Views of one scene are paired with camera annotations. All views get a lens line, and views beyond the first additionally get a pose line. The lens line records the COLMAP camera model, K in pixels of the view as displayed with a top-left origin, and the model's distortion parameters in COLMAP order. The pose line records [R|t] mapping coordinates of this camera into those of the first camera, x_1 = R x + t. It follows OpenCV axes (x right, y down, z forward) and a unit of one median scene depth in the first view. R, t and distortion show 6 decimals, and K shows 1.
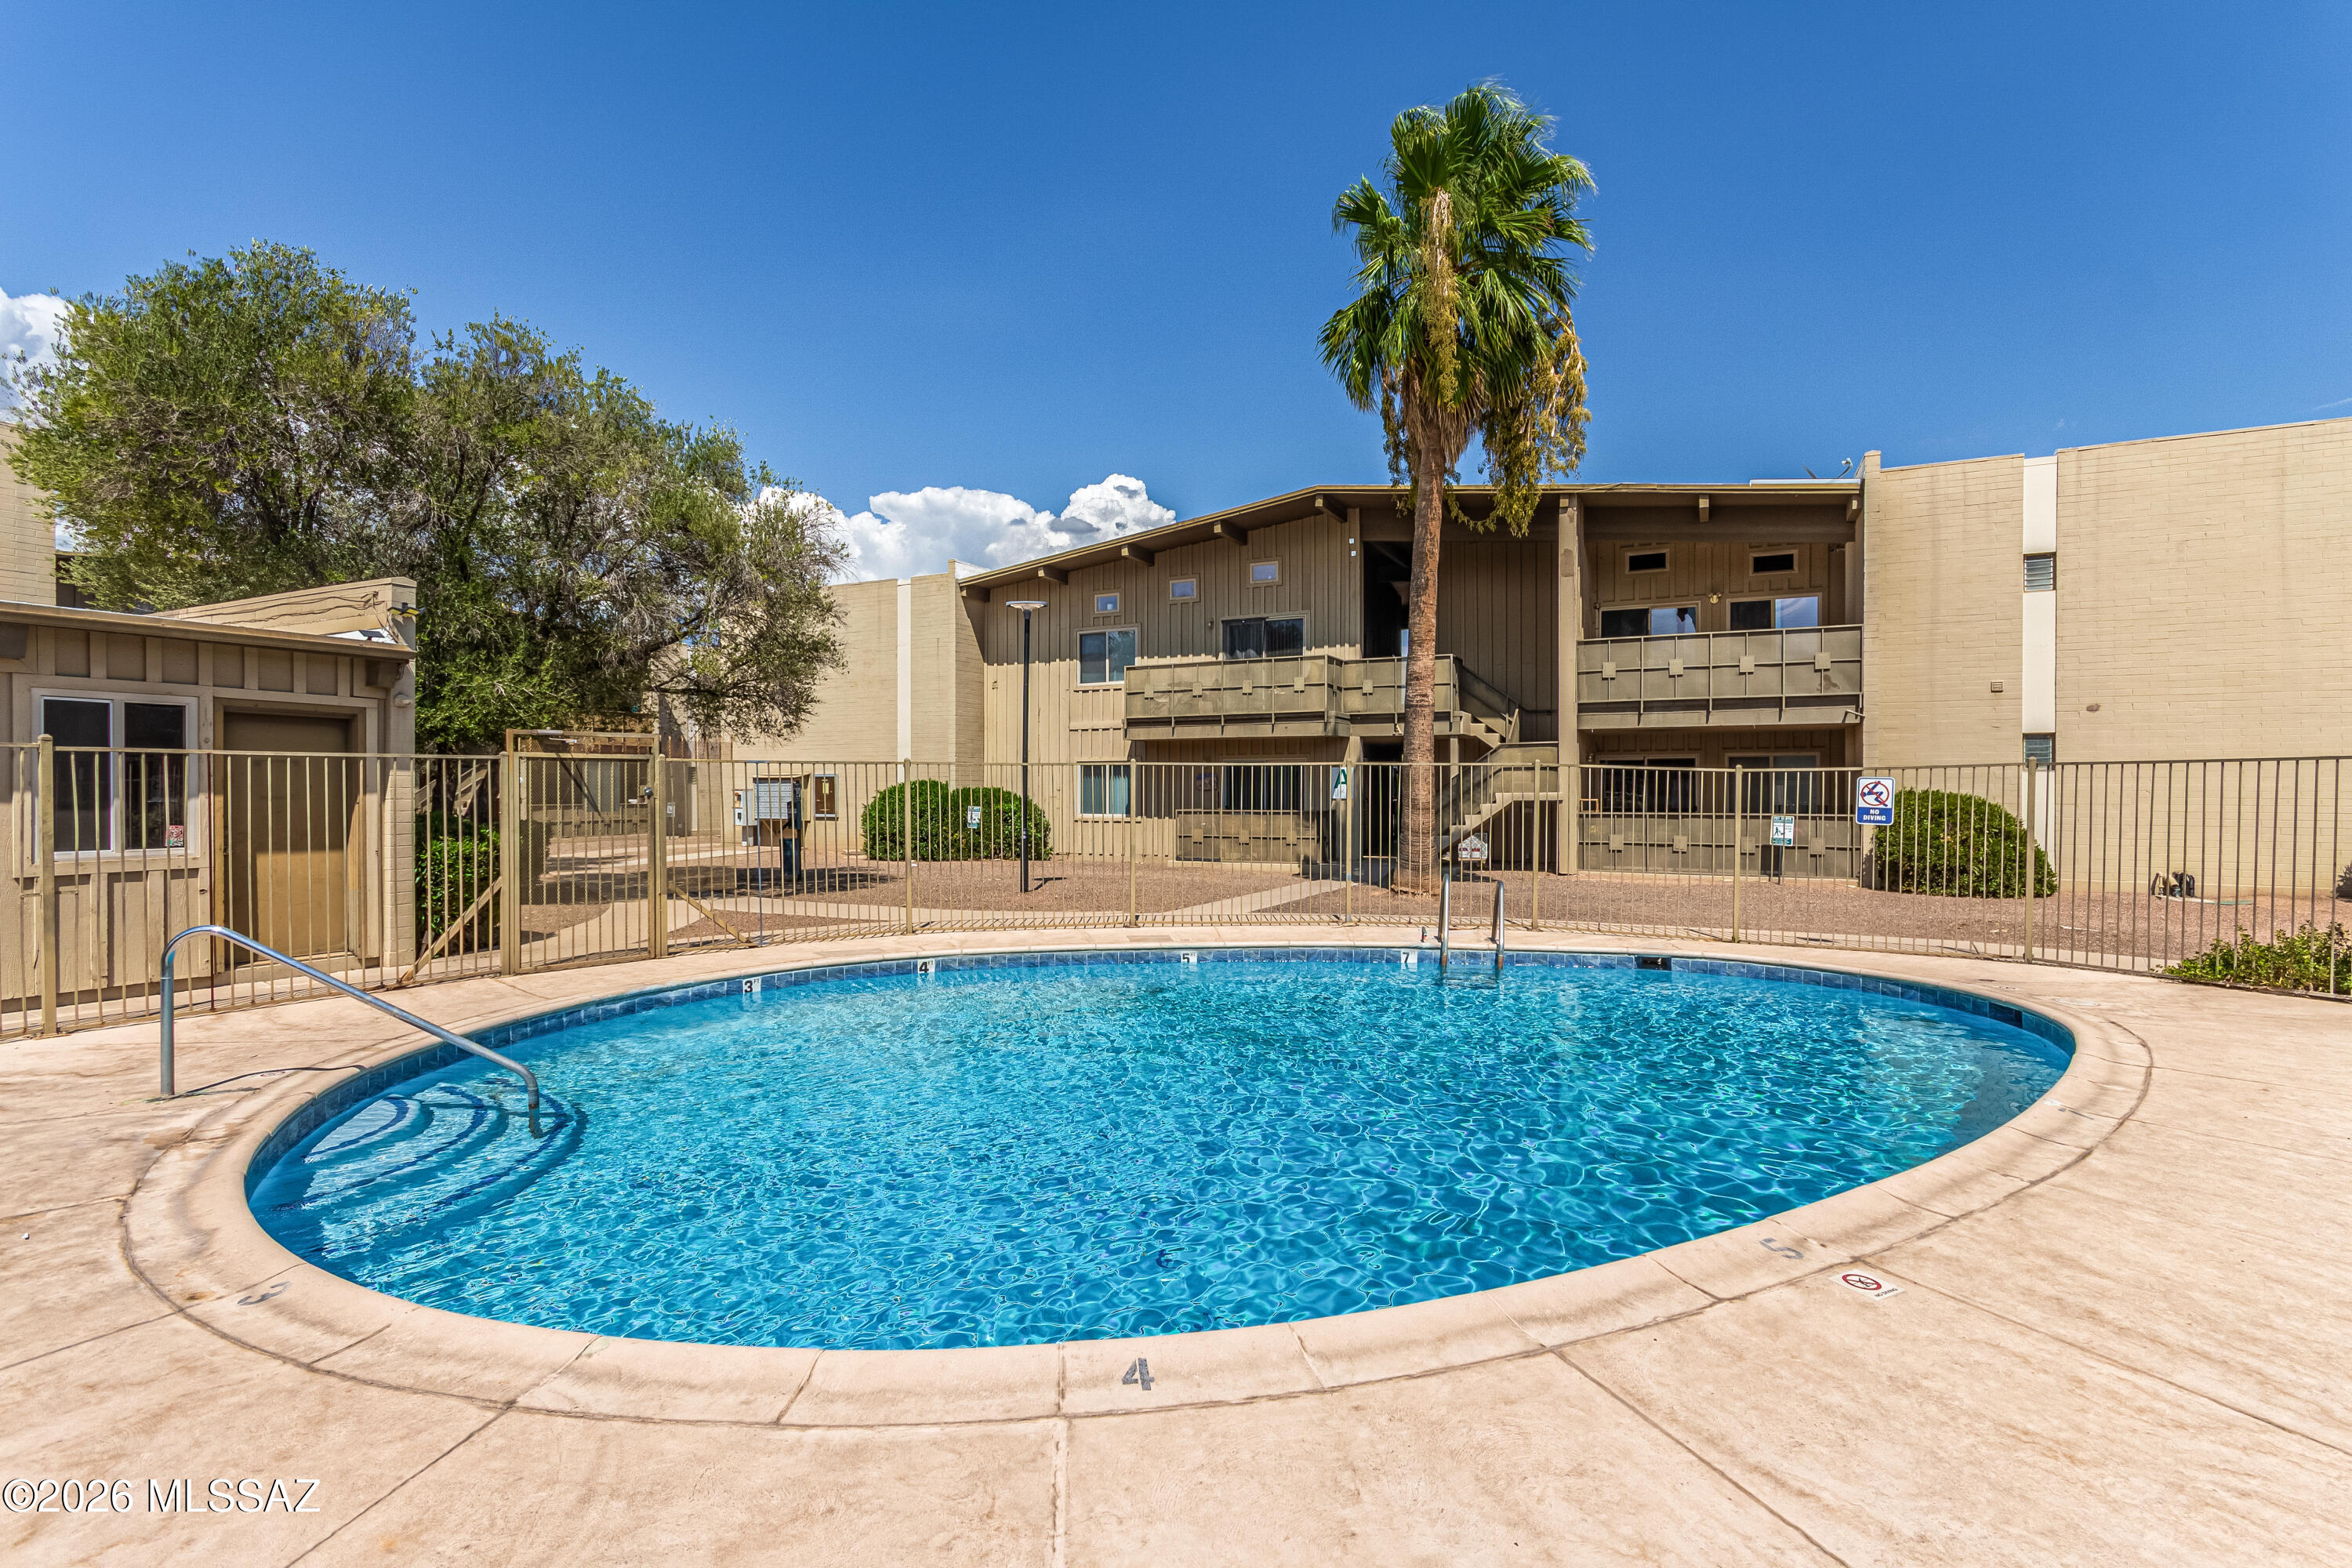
lens RADIAL K [[1085.8, 0, 1196.7], [0, 1085.8, 794.7], [0, 0, 1]] dist [0.004402, 0.001175]
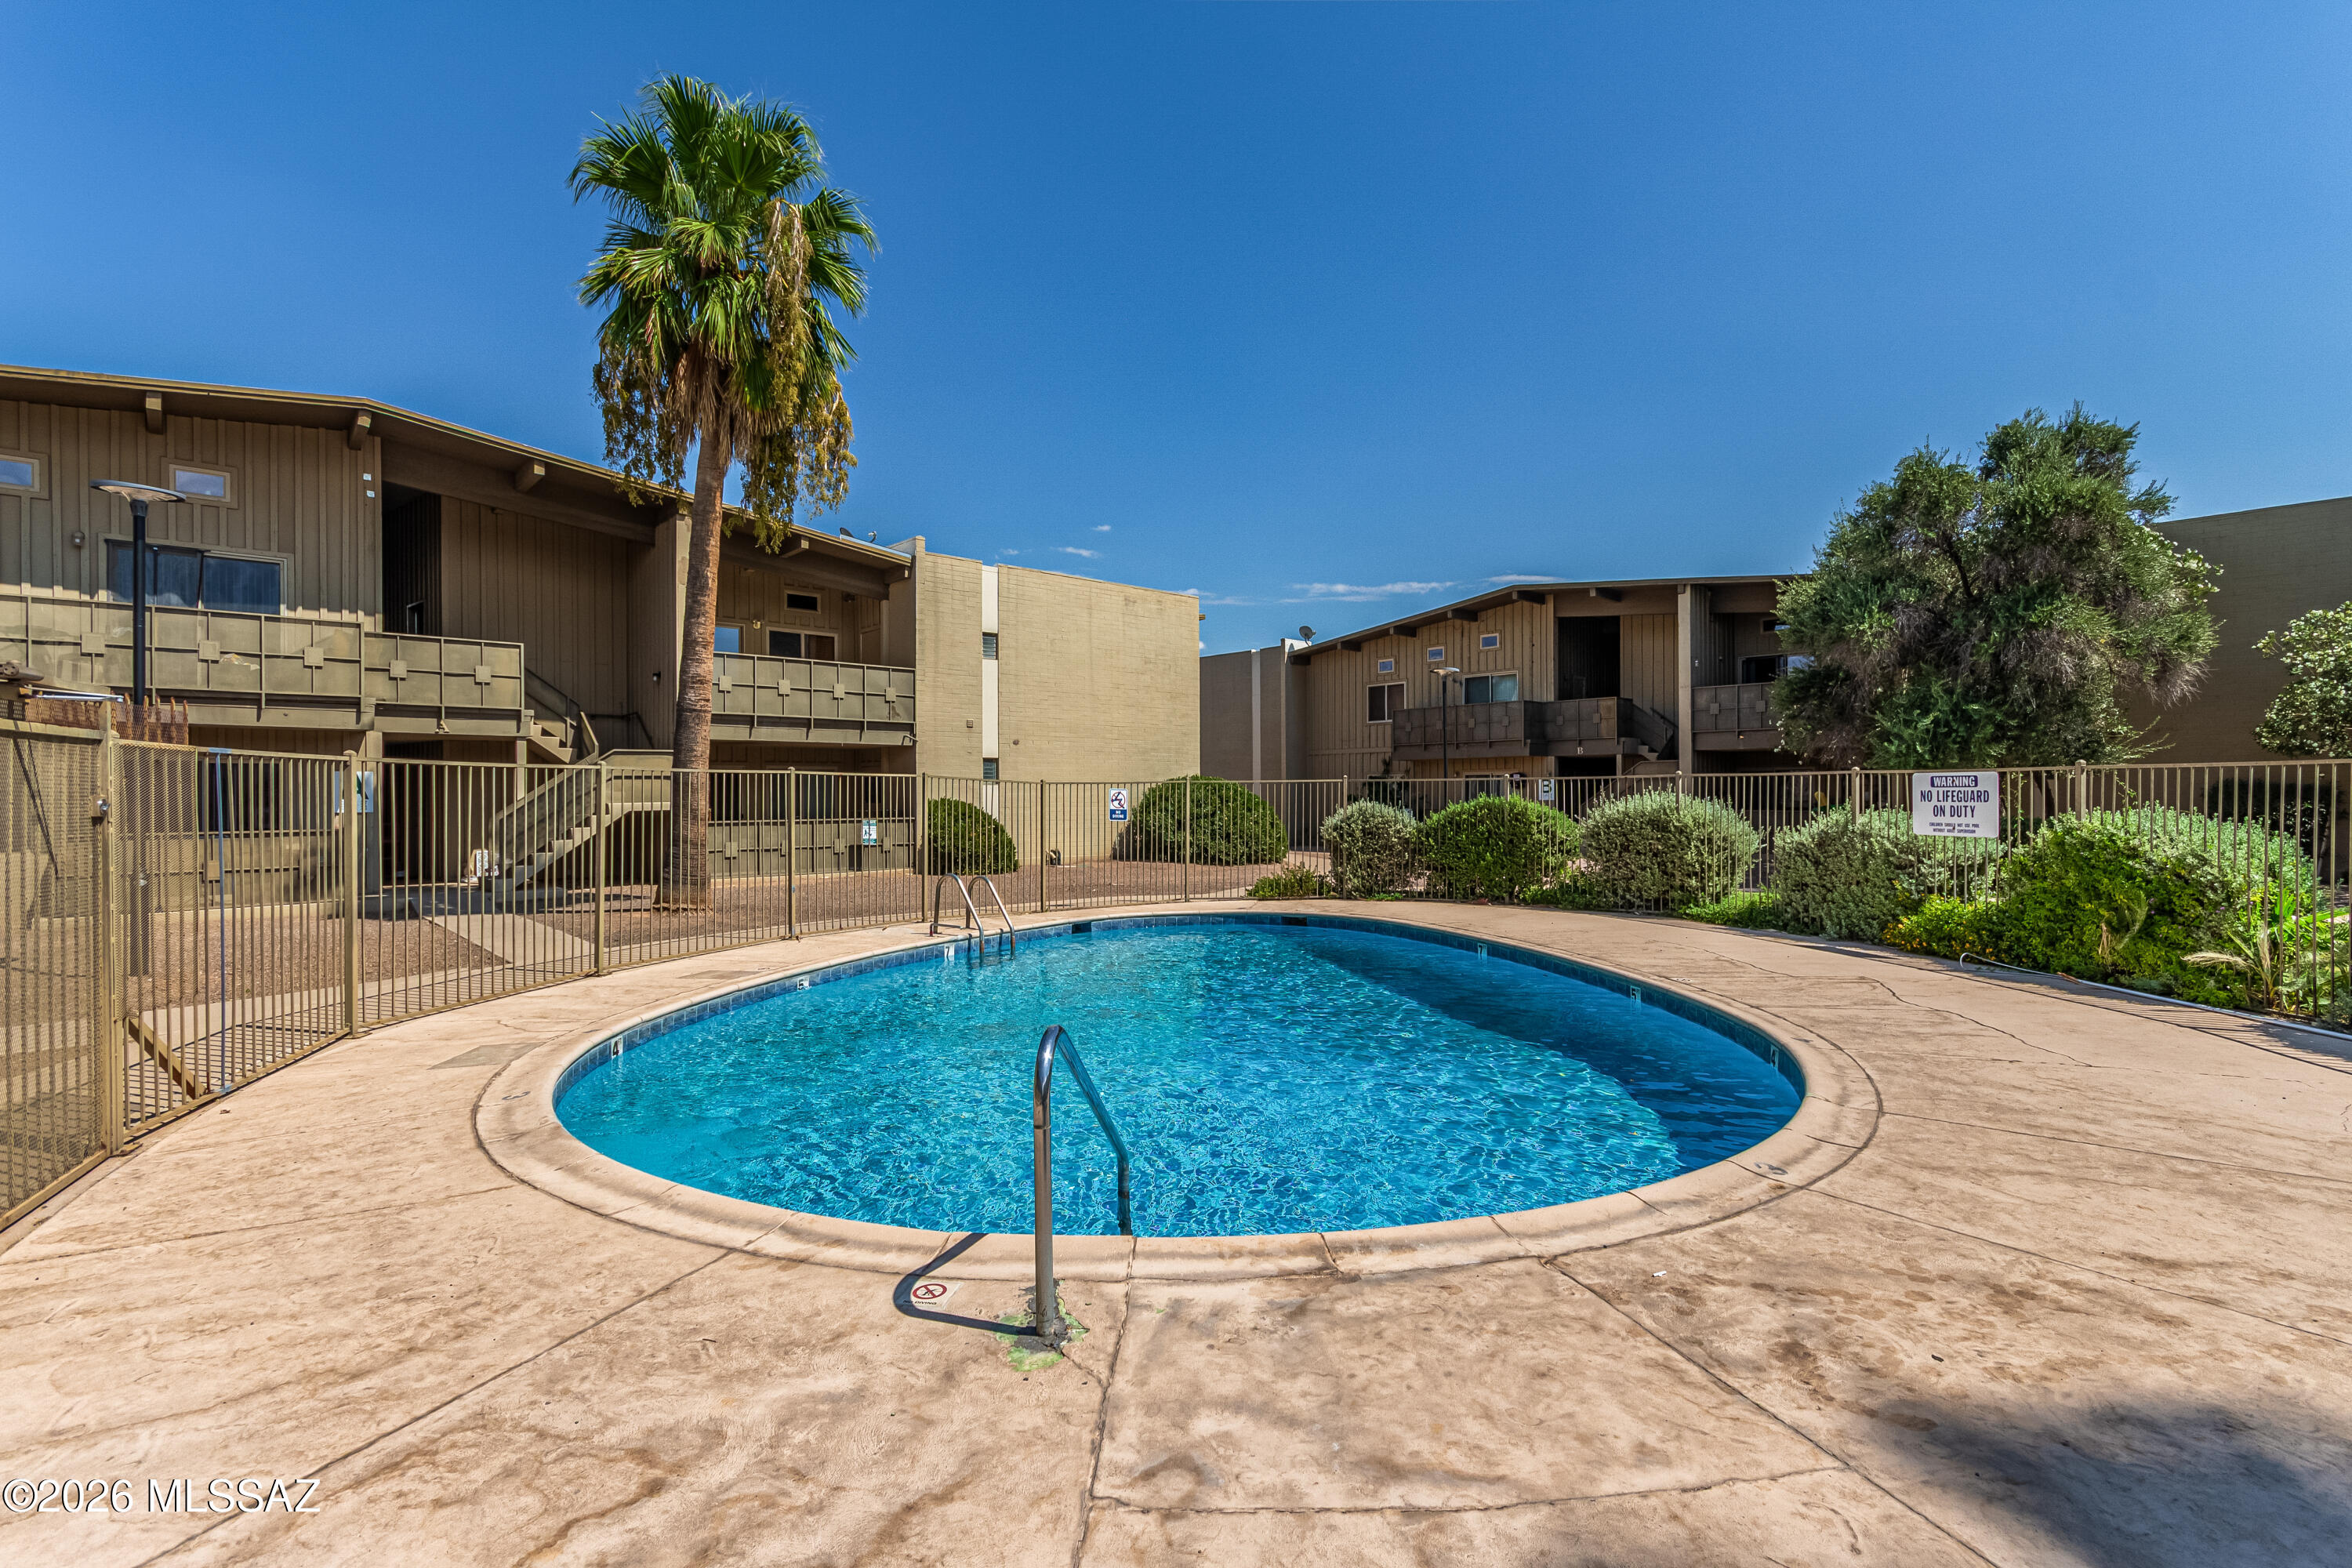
lens RADIAL K [[1085.8, 0, 1196.7], [0, 1085.8, 794.7], [0, 0, 1]] dist [0.004402, 0.001175]
pose [[0.369151, -0.001058, 0.929369, -0.446025], [0.010027, 0.999946, -0.002844, -0.001584], [-0.929315, 0.010369, 0.369142, 0.218424]]
